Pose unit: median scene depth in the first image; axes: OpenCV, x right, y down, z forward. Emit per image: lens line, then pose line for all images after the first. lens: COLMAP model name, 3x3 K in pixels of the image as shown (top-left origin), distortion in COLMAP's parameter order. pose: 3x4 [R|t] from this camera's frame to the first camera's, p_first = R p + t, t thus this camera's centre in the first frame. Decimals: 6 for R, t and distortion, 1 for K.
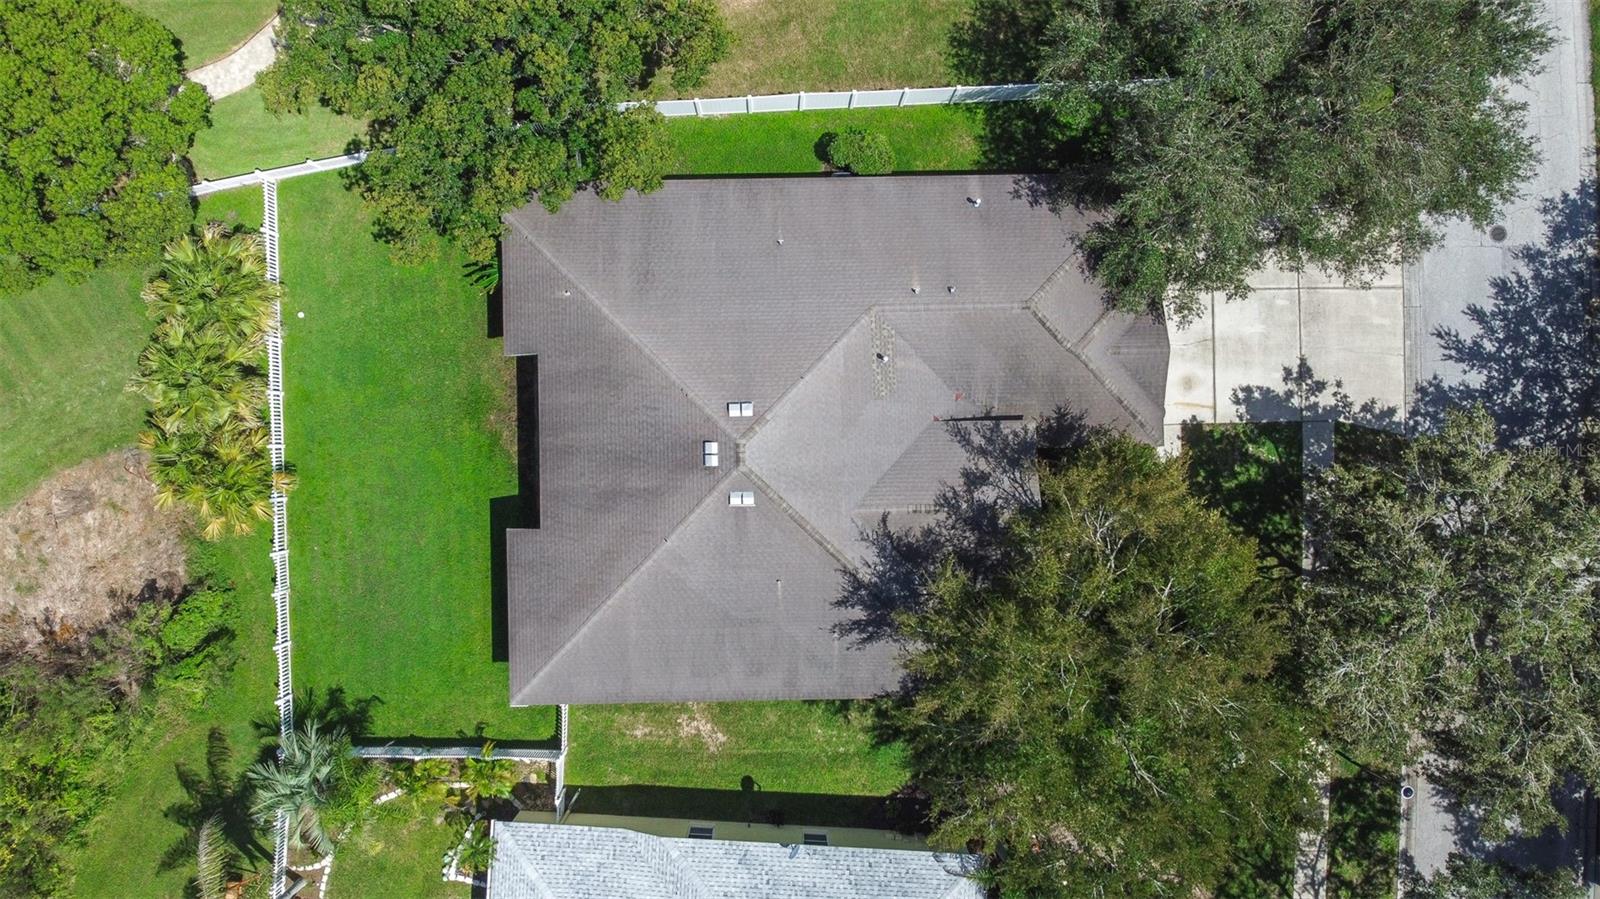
lens RADIAL K [[1216.1, 0, 798.2], [0, 1216.1, 447.1], [0, 0, 1]] dist [-0.003391, 0.001384]
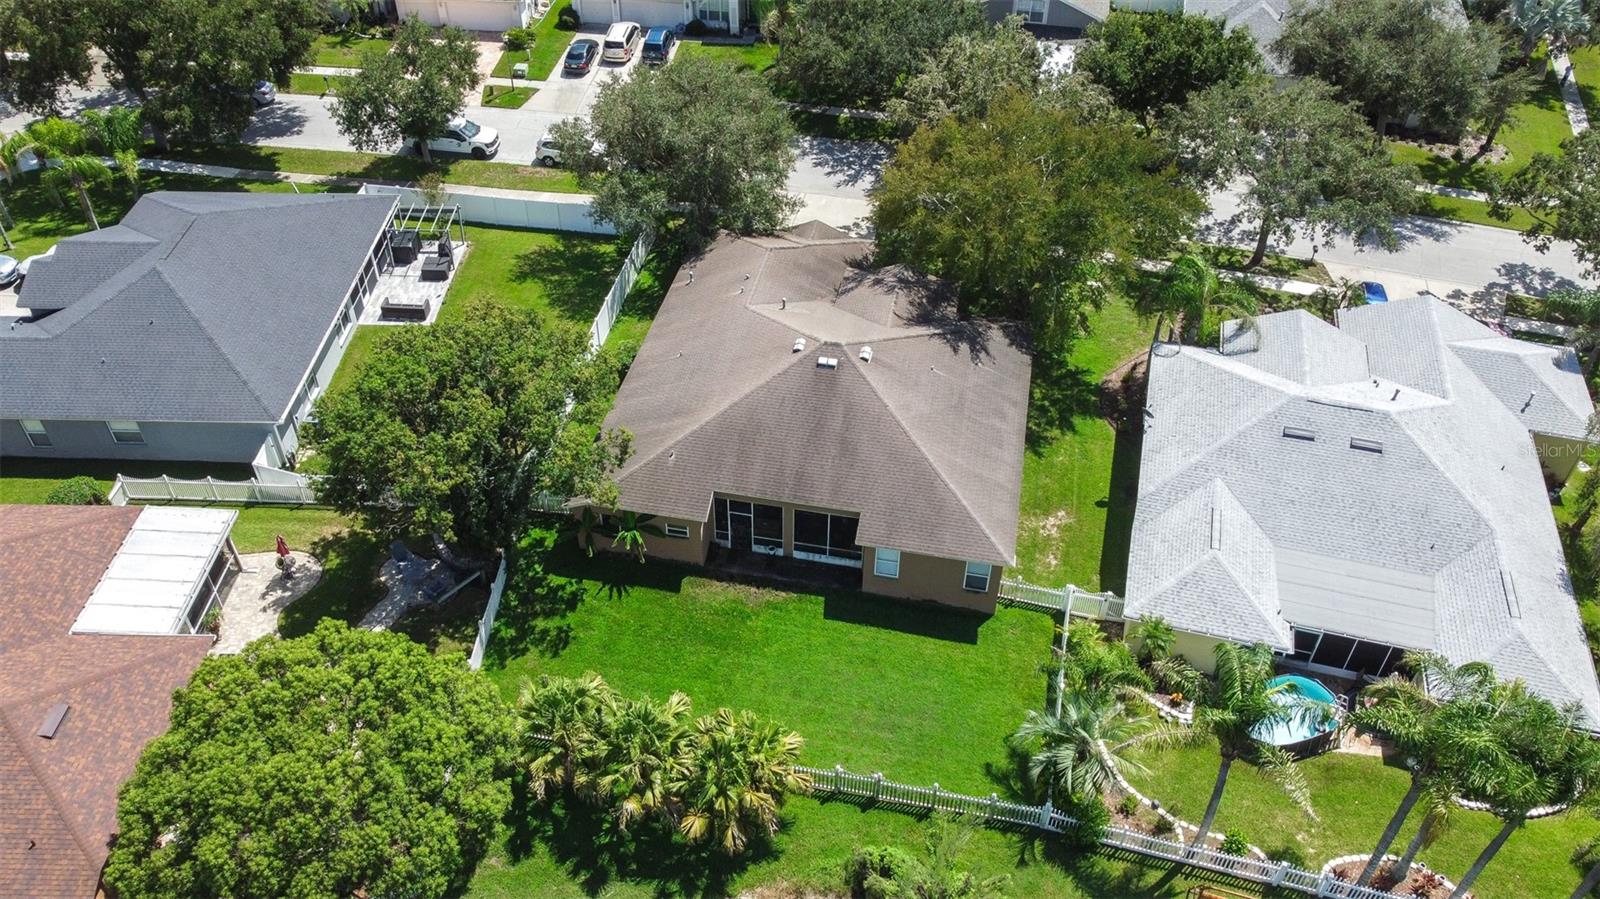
lens RADIAL K [[1216.1, 0, 798.2], [0, 1216.1, 447.1], [0, 0, 1]] dist [-0.003391, 0.001384]
pose [[0.210975, -0.650032, 0.730033, -0.920325], [0.977470, 0.145205, -0.153190, 0.158654], [-0.006426, 0.745905, 0.666021, 0.169622]]
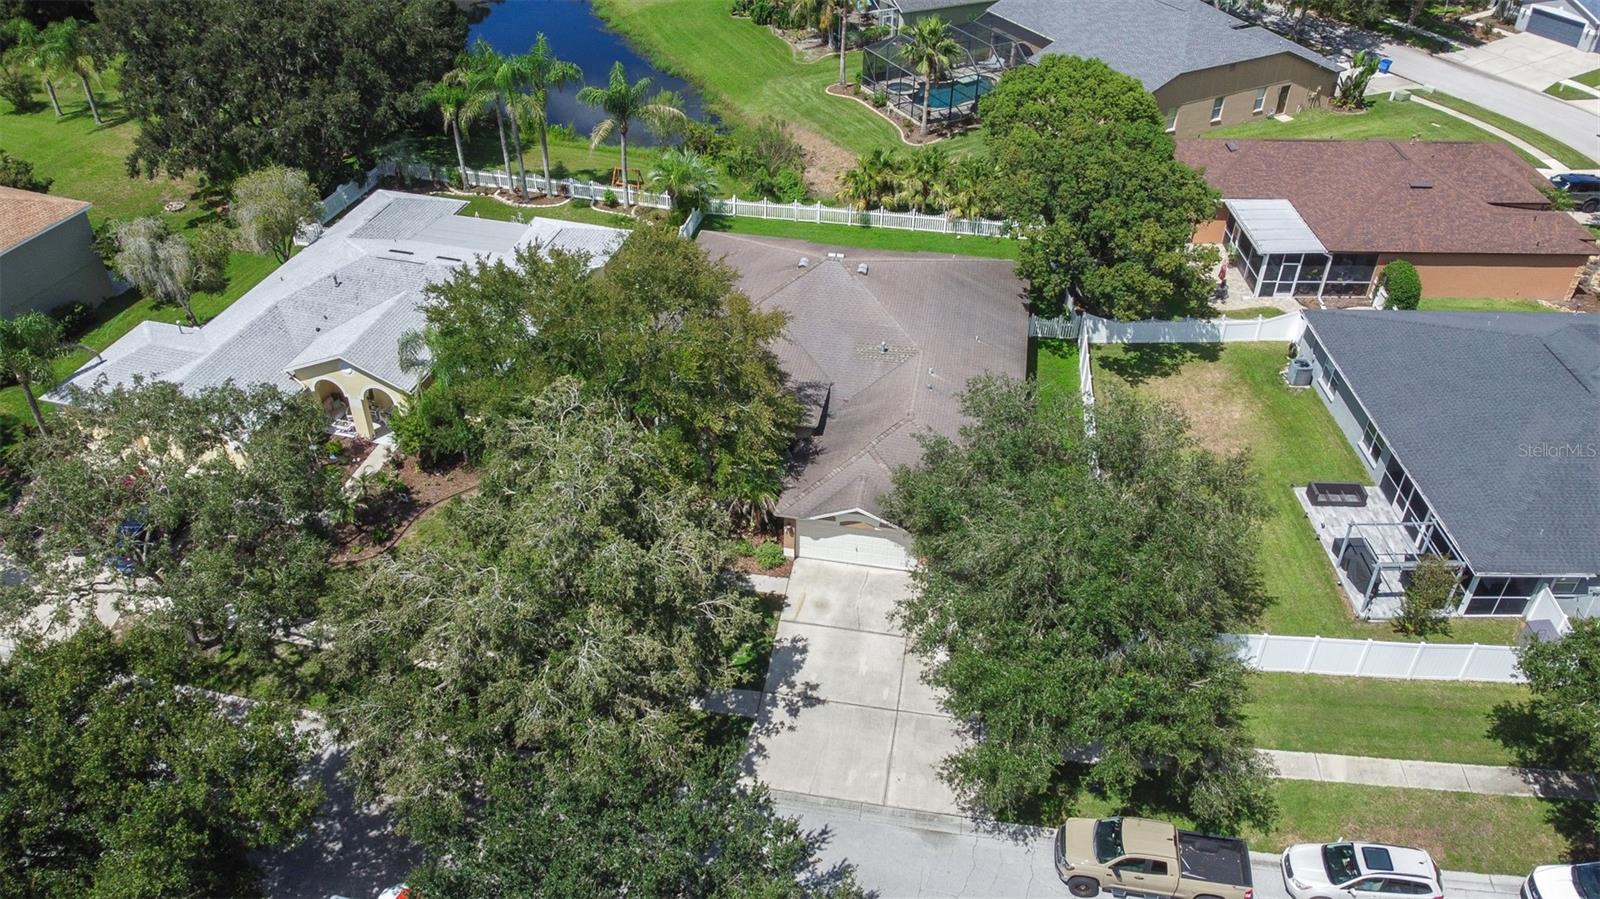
lens RADIAL K [[1213.0, 0, 800.0], [0, 1213.0, 449.5], [0, 0, 1]] dist [-0.001974, -0.001230]
pose [[-0.191014, 0.572029, -0.797682, 1.079499], [-0.981366, -0.128529, 0.142829, -0.166318], [-0.020823, 0.810100, 0.585921, 0.265126]]
